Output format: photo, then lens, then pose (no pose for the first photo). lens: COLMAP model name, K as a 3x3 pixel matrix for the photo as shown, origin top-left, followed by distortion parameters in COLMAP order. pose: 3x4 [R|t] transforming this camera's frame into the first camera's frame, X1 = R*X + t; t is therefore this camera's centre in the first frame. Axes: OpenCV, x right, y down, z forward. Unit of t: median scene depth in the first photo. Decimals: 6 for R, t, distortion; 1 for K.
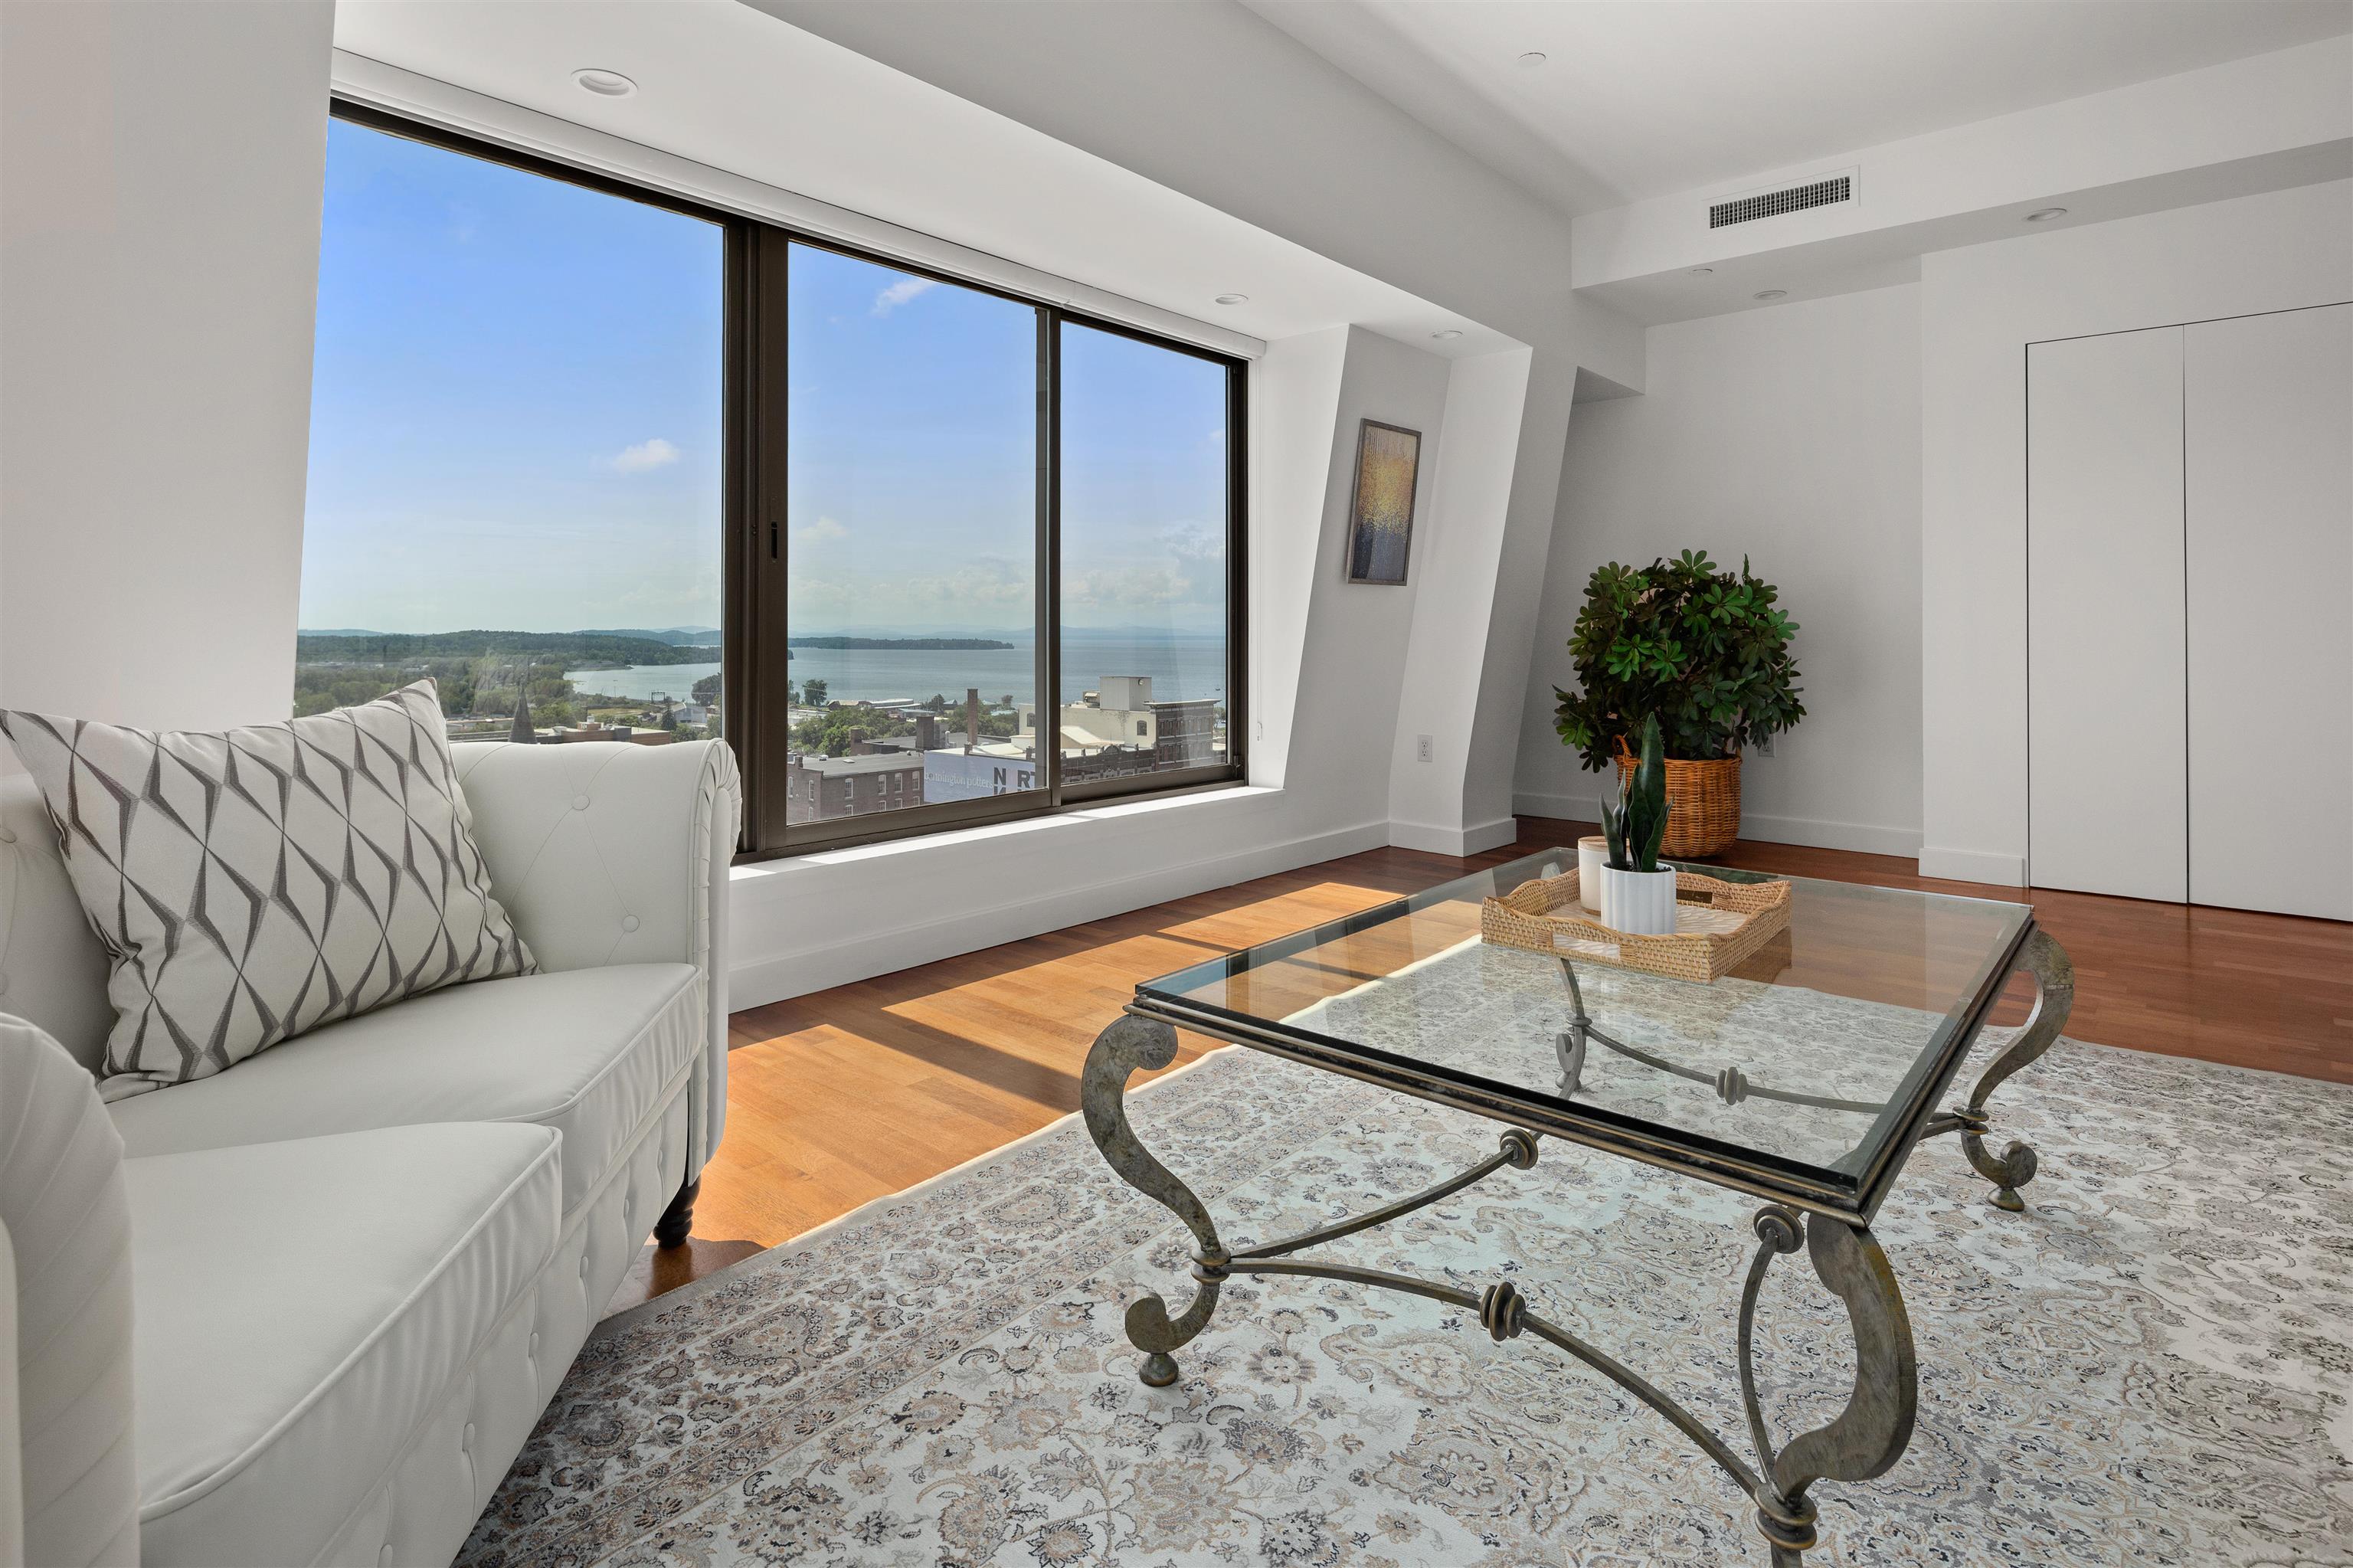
lens RADIAL K [[1176.4, 0, 1191.0], [0, 1176.4, 622.5], [0, 0, 1]] dist [-0.002802, -0.001286]
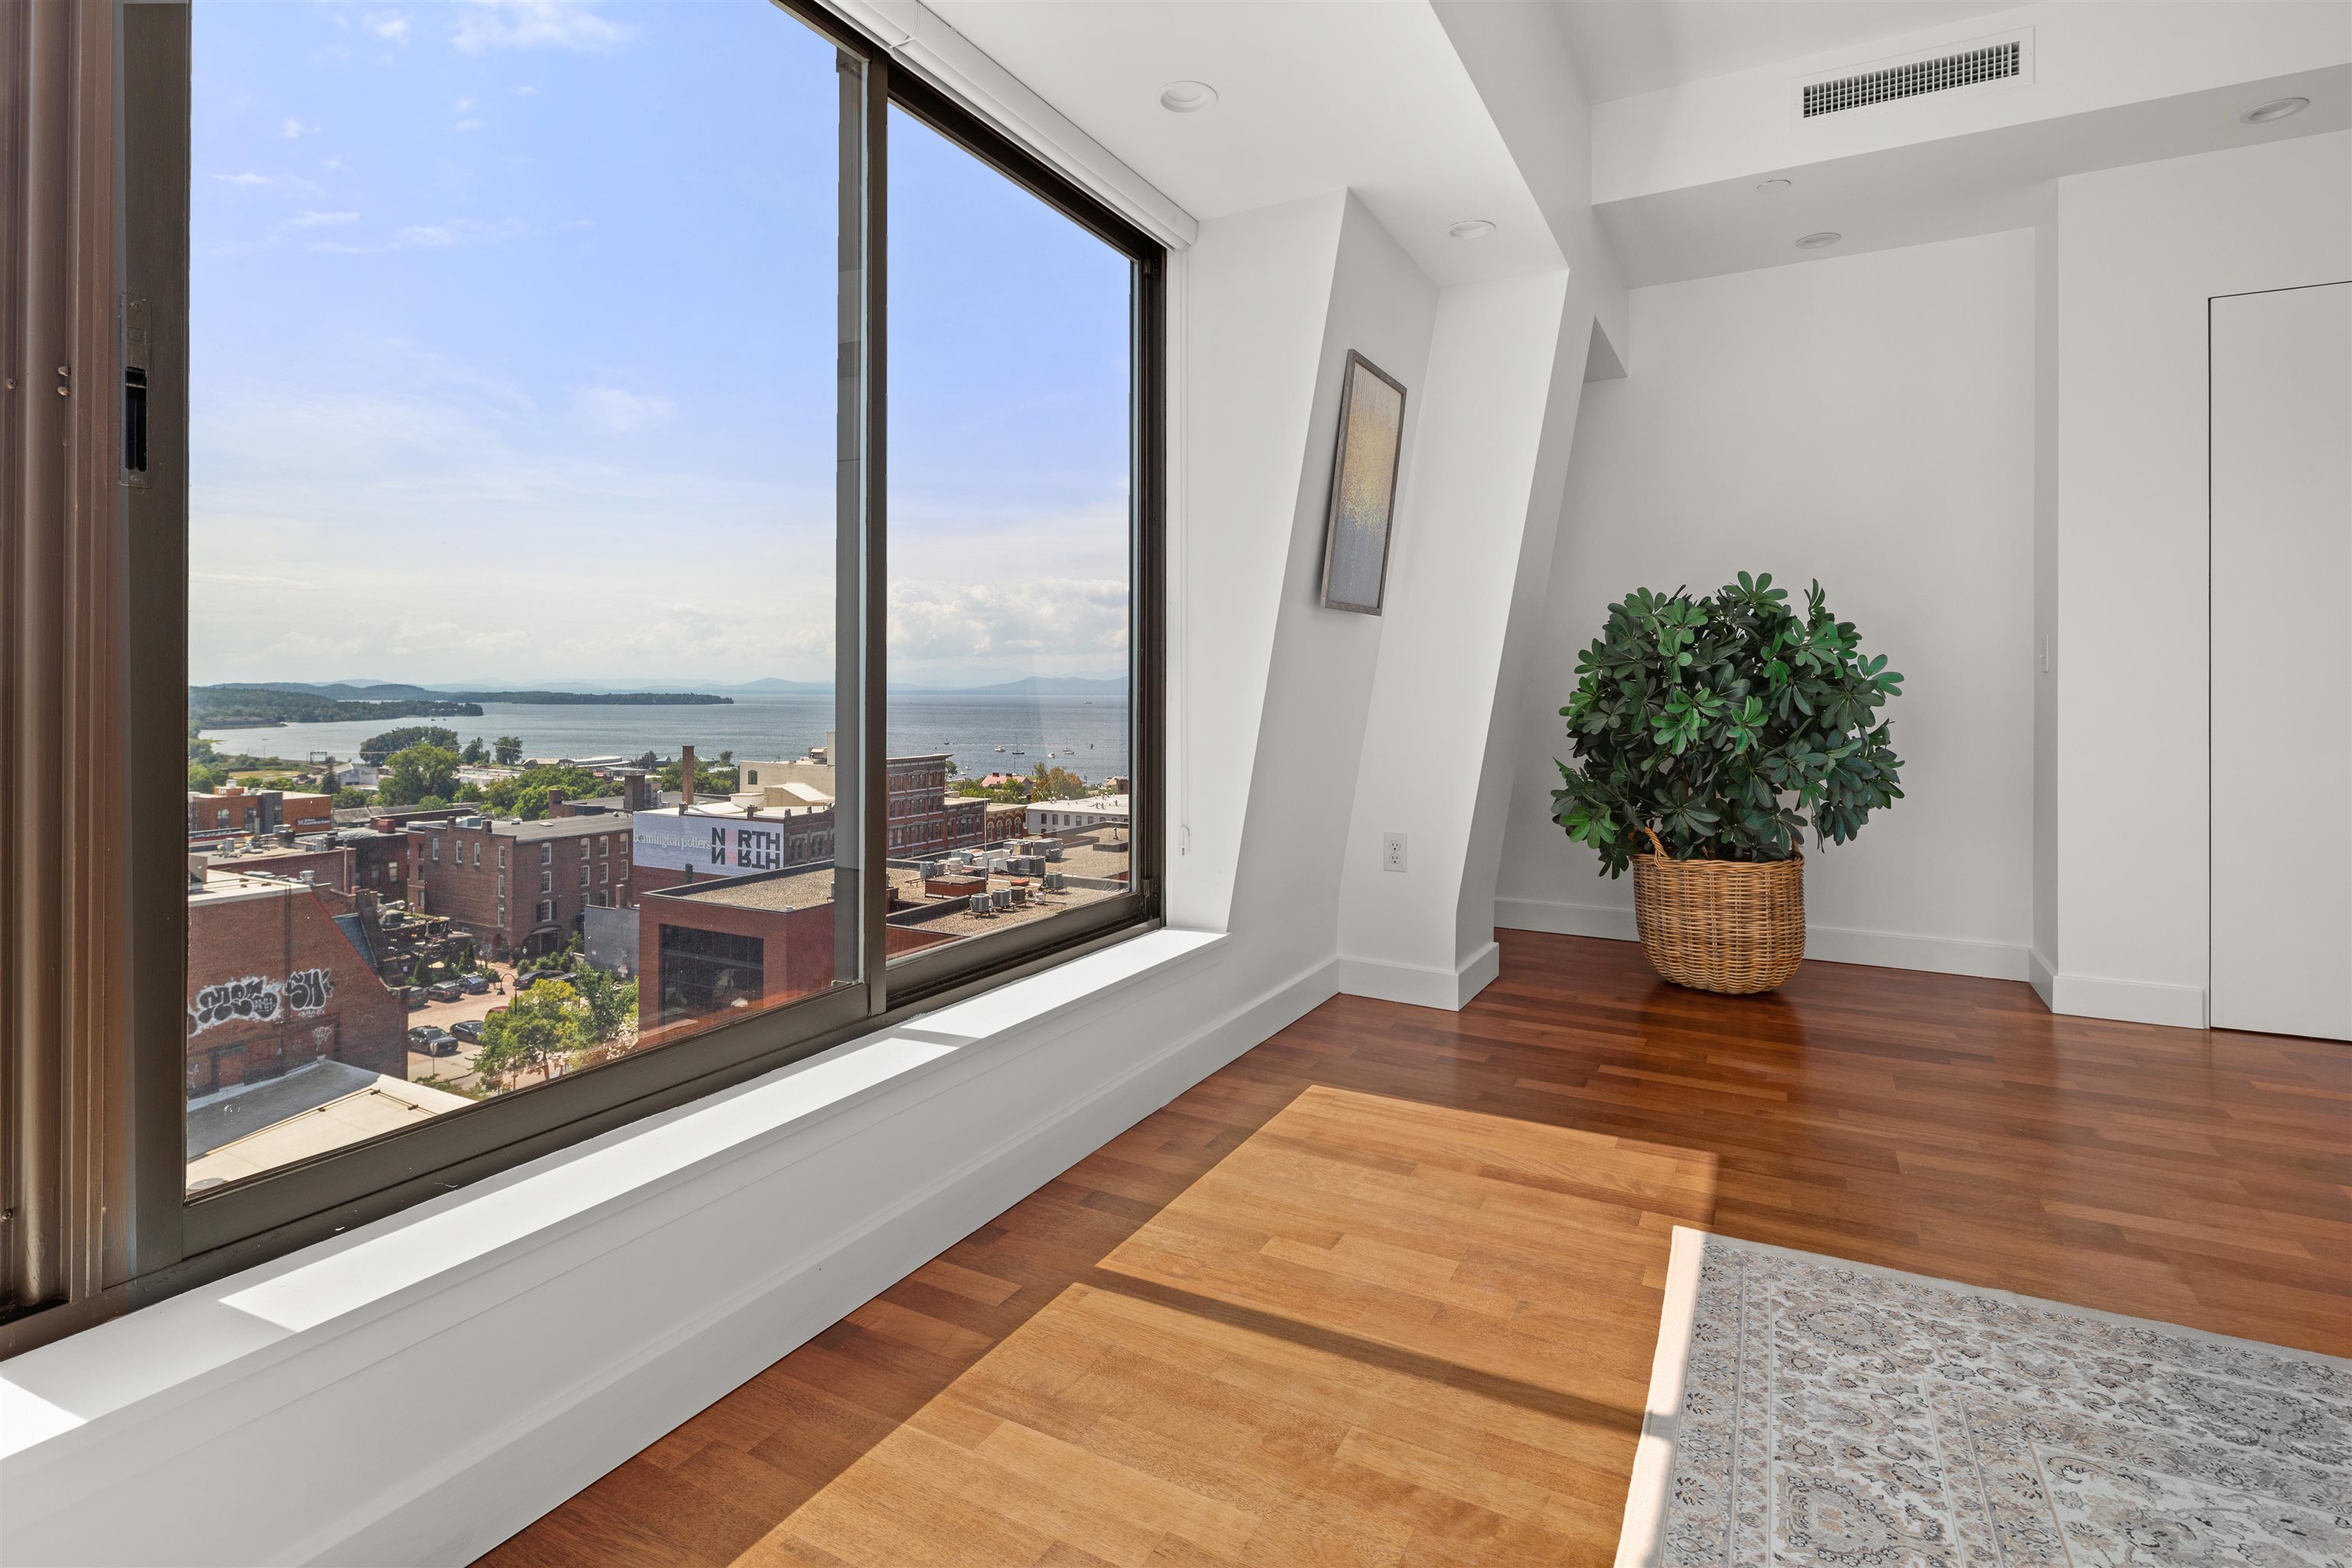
lens RADIAL K [[1145.7, 0, 1164.5], [0, 1145.7, 681.0], [0, 0, 1]] dist [-0.000119, -0.000621]
pose [[0.977917, 0.002788, 0.208976, -0.090226], [-0.003440, 0.999990, 0.002757, 0.005721], [-0.208966, -0.003415, 0.977917, 0.445743]]
